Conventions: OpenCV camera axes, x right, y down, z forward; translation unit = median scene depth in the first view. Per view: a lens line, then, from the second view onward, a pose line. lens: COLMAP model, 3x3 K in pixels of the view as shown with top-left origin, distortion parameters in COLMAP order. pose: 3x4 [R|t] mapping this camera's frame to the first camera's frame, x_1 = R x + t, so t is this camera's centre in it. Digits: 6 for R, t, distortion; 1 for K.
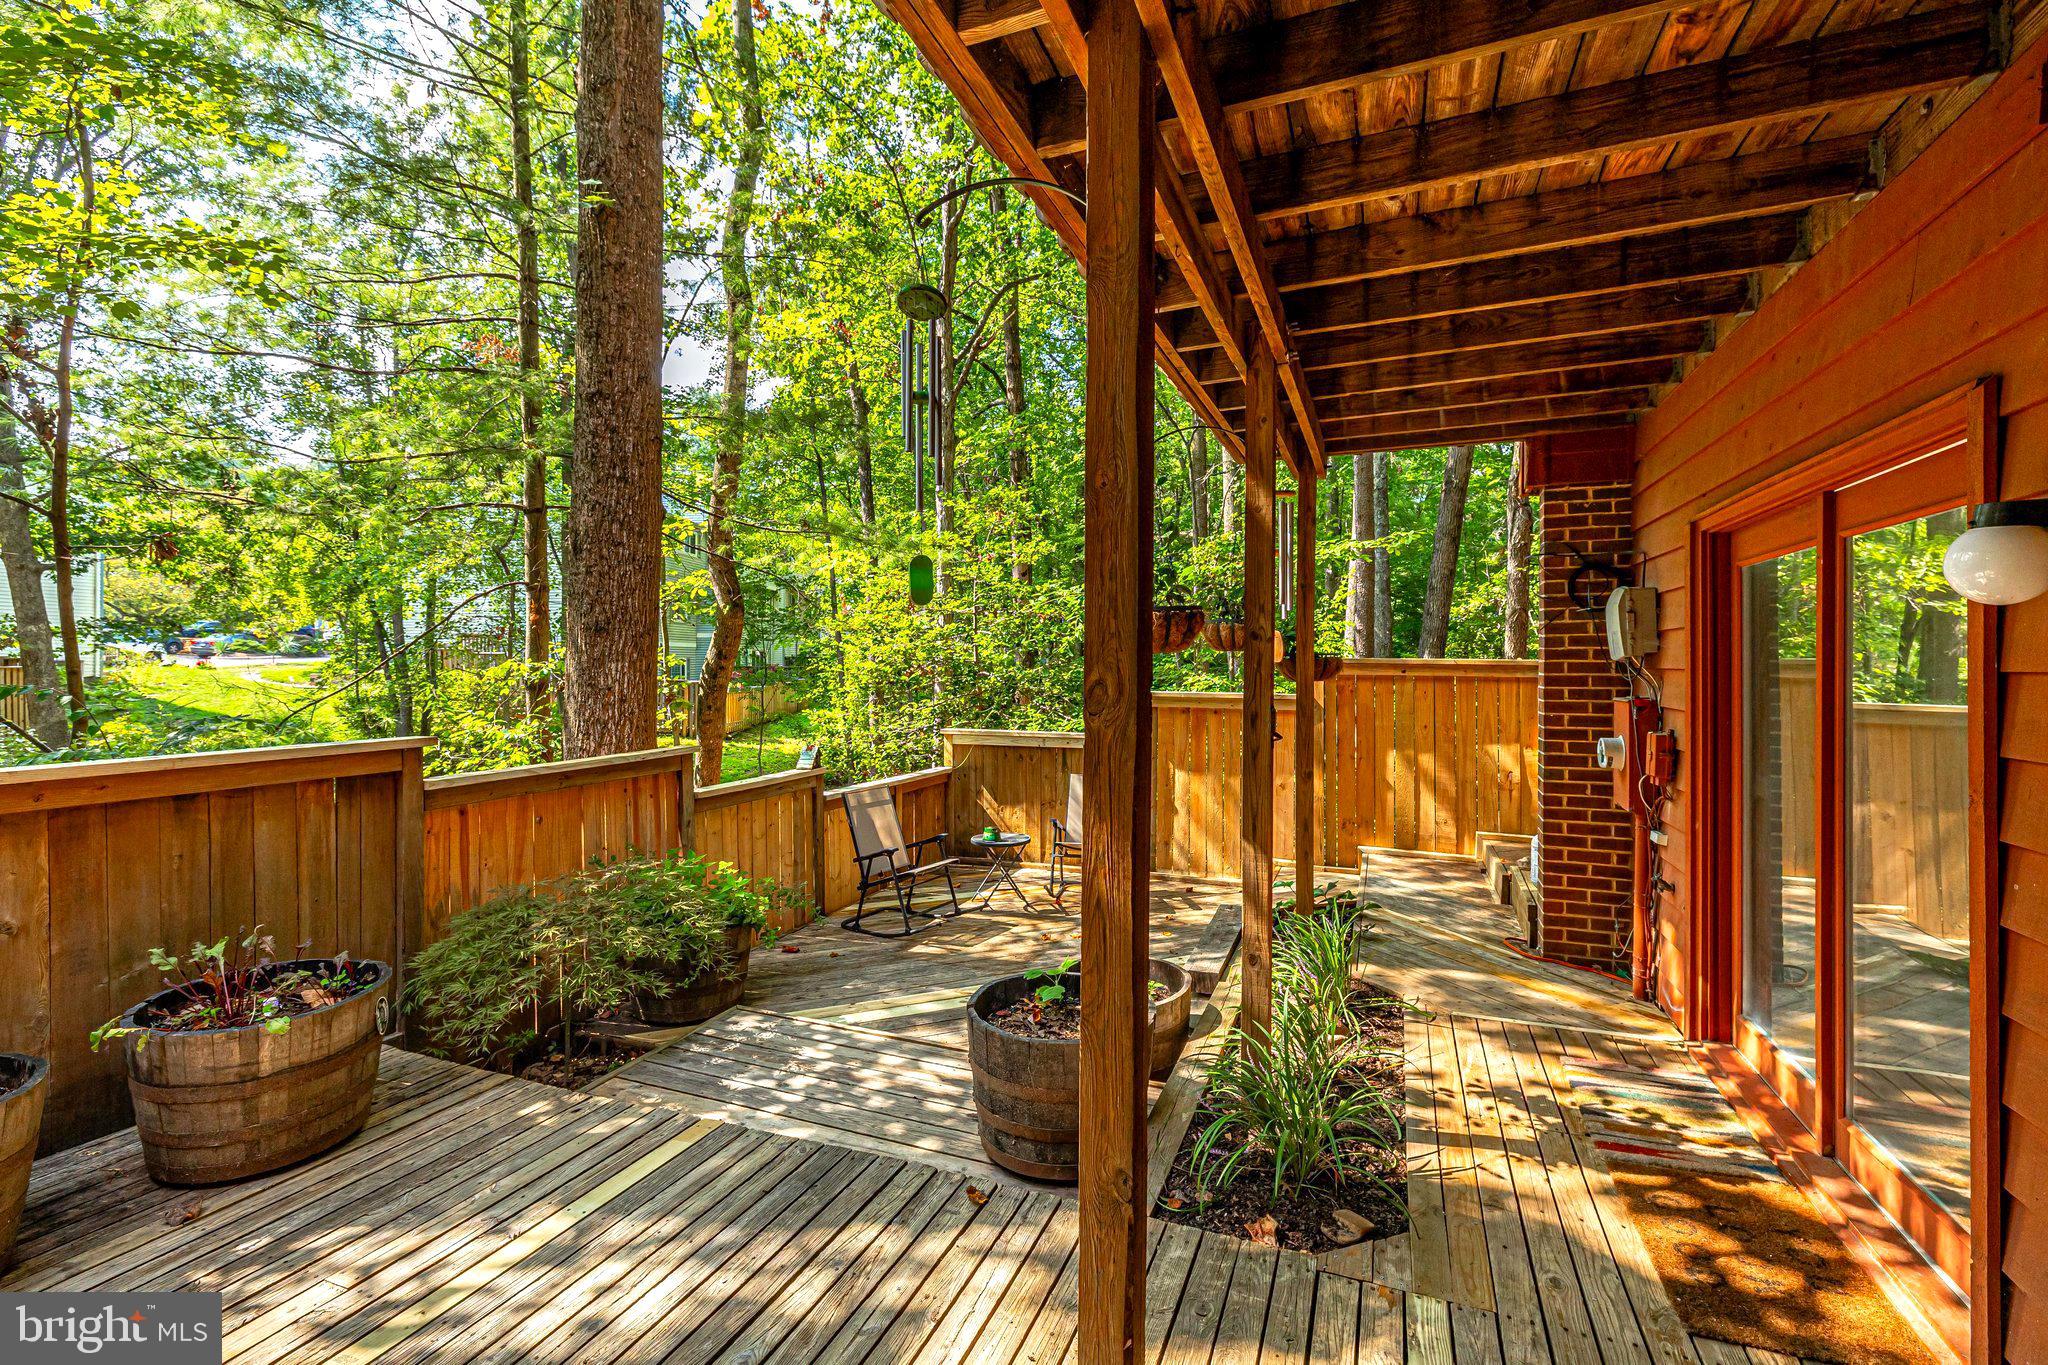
lens RADIAL K [[895.1, 0, 1053.3], [0, 895.1, 660.6], [0, 0, 1]] dist [-0.003698, 0.001773]
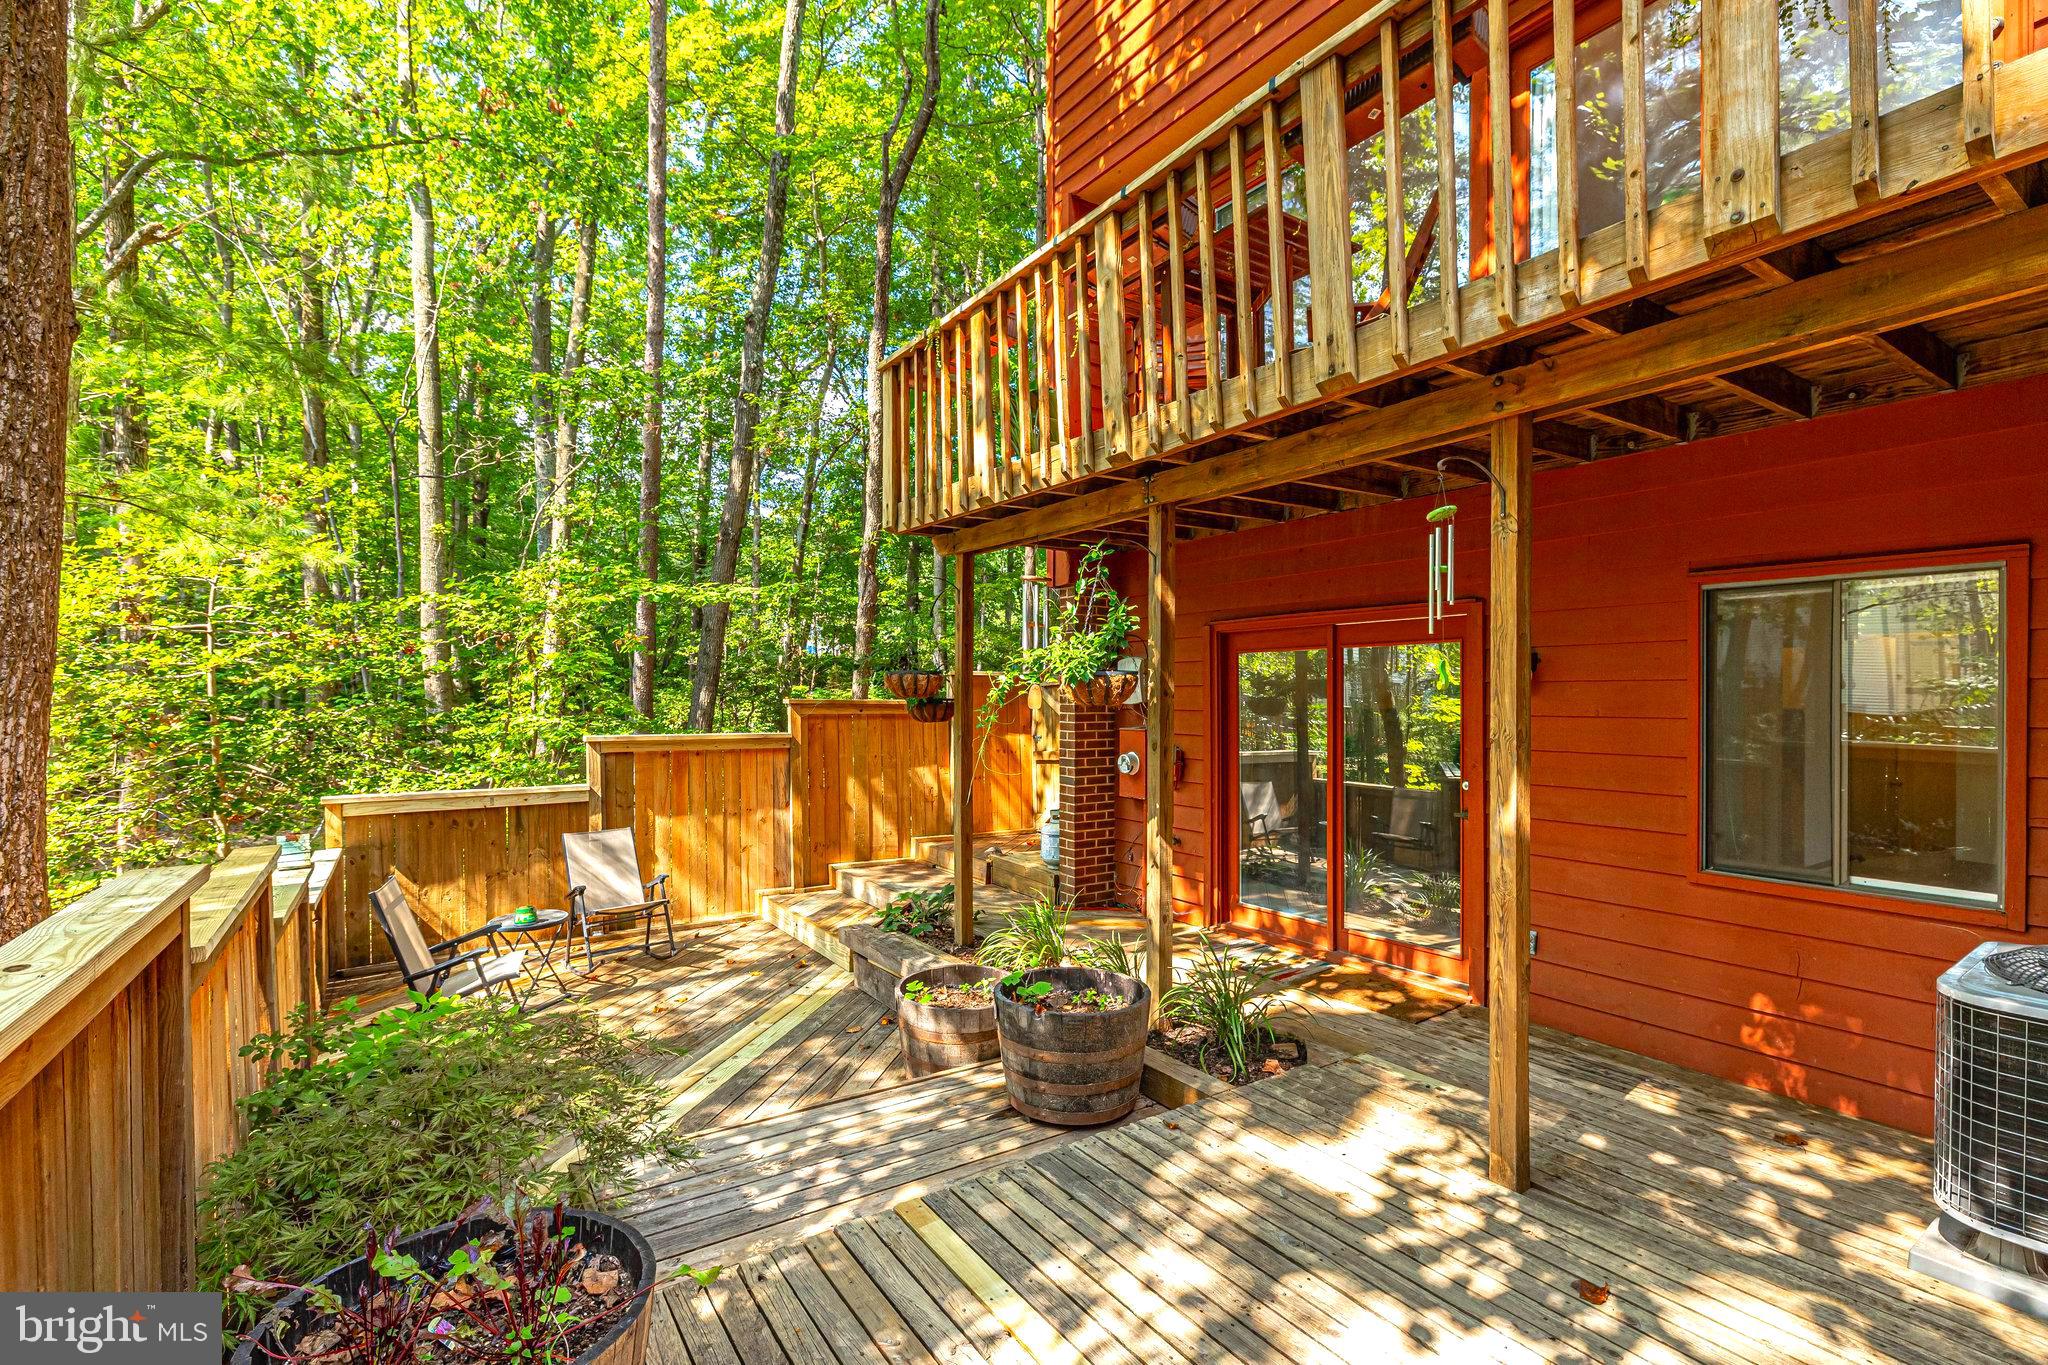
lens RADIAL K [[895.1, 0, 1013.2], [0, 895.1, 690.6], [0, 0, 1]] dist [-0.003698, 0.001773]
pose [[0.591530, 0.003095, 0.806277, -0.873902], [-0.002049, 0.999995, -0.002335, -0.023158], [-0.806280, -0.000270, 0.591534, 0.275291]]
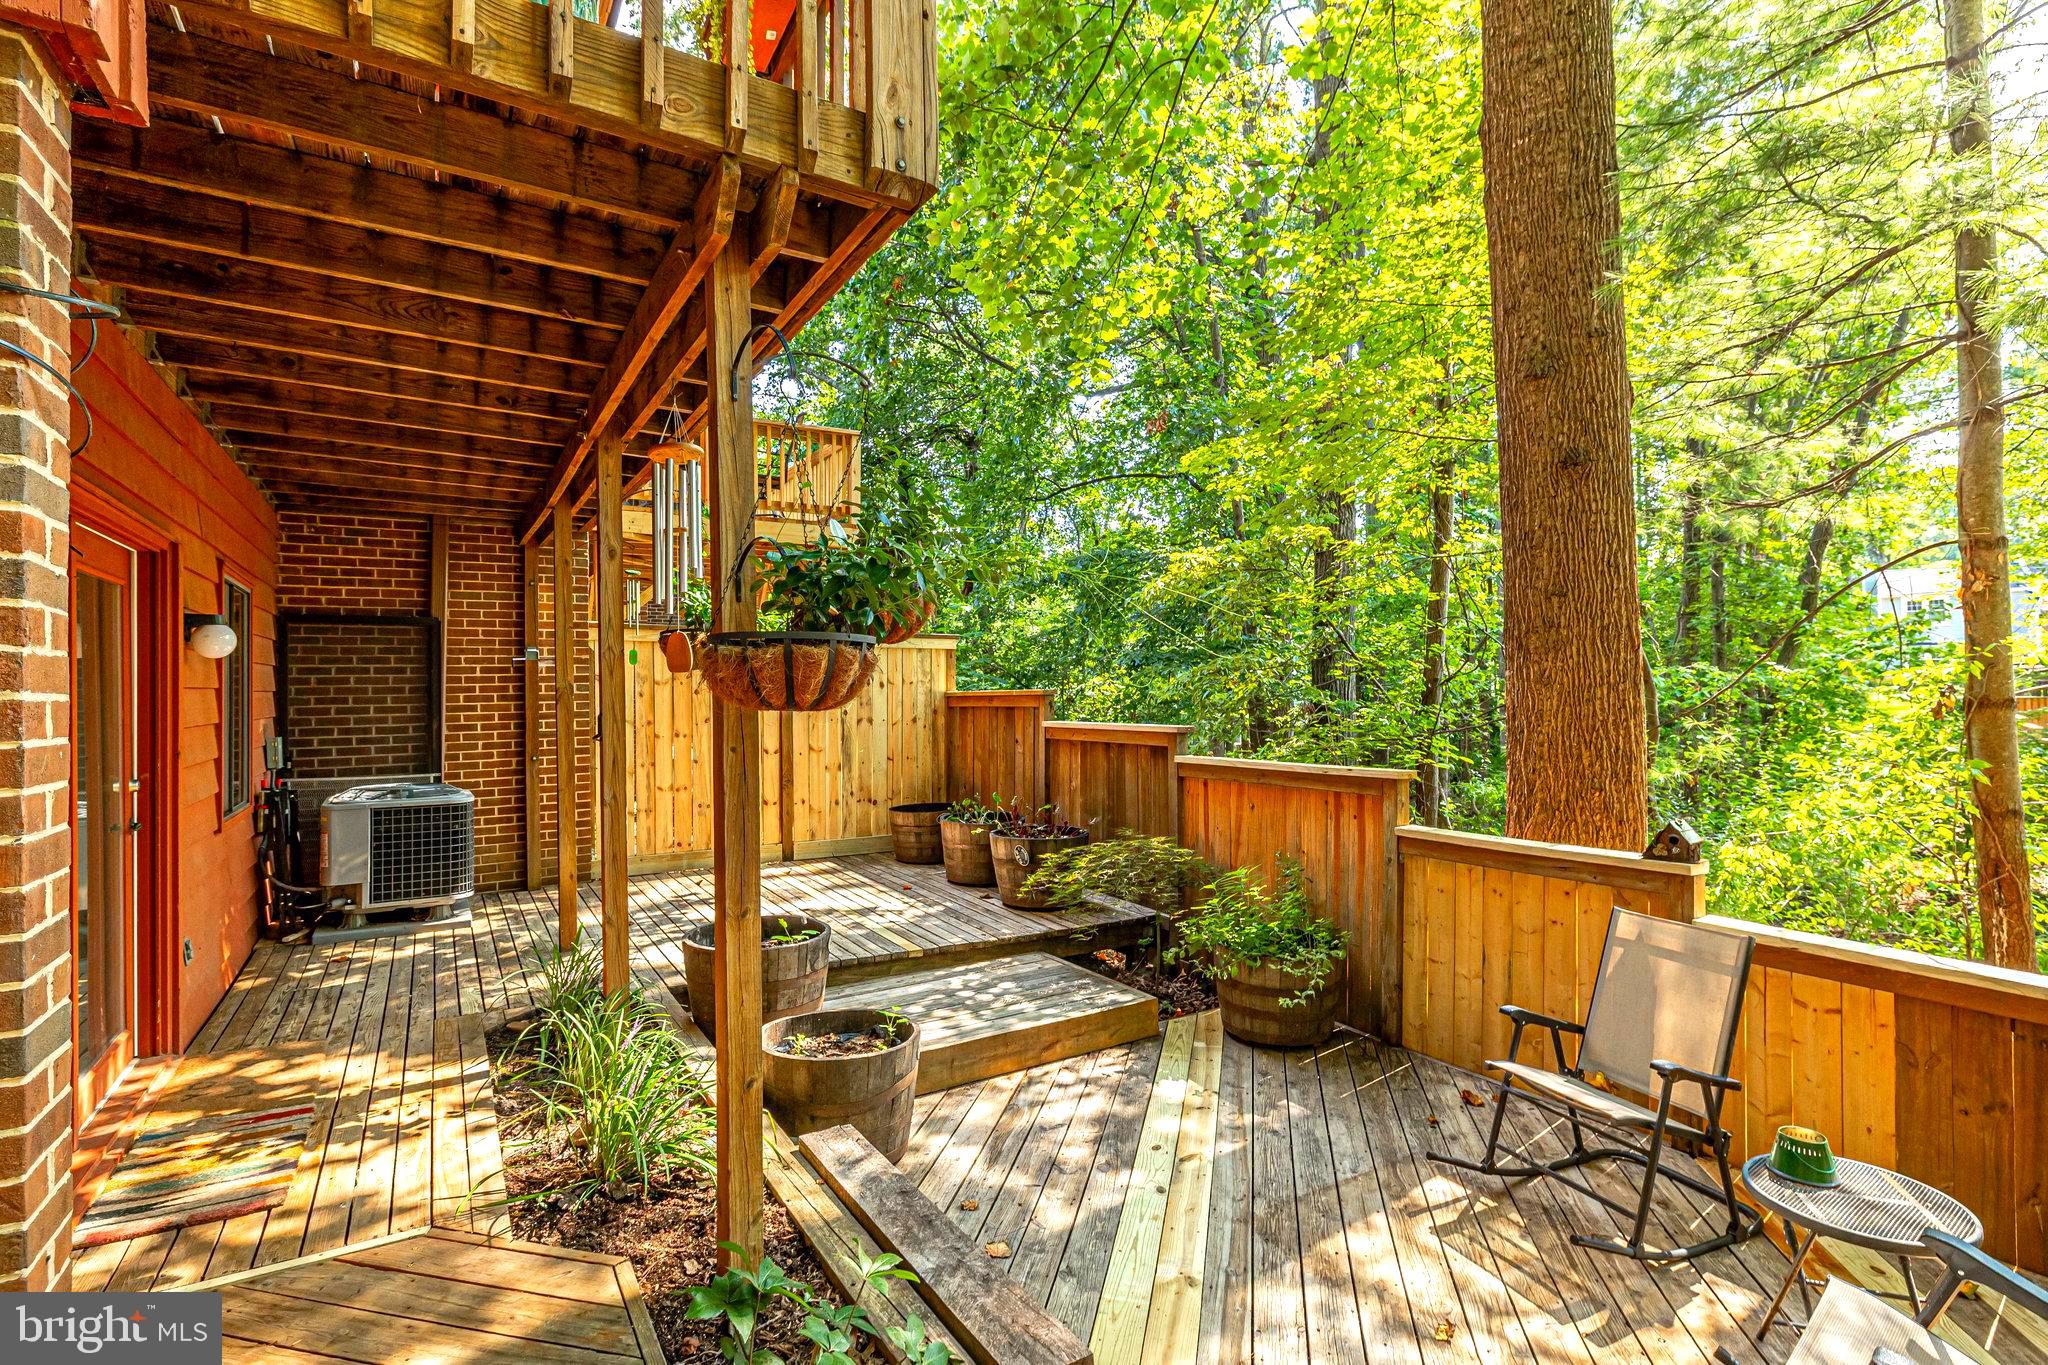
lens RADIAL K [[974.8, 0, 1019.6], [0, 974.8, 681.2], [0, 0, 1]] dist [-0.012080, -0.001093]
pose [[-0.612569, 0.000222, -0.790417, 0.779353], [0.004657, 0.999984, -0.003328, 0.012992], [0.790403, -0.005720, -0.612560, 1.847076]]
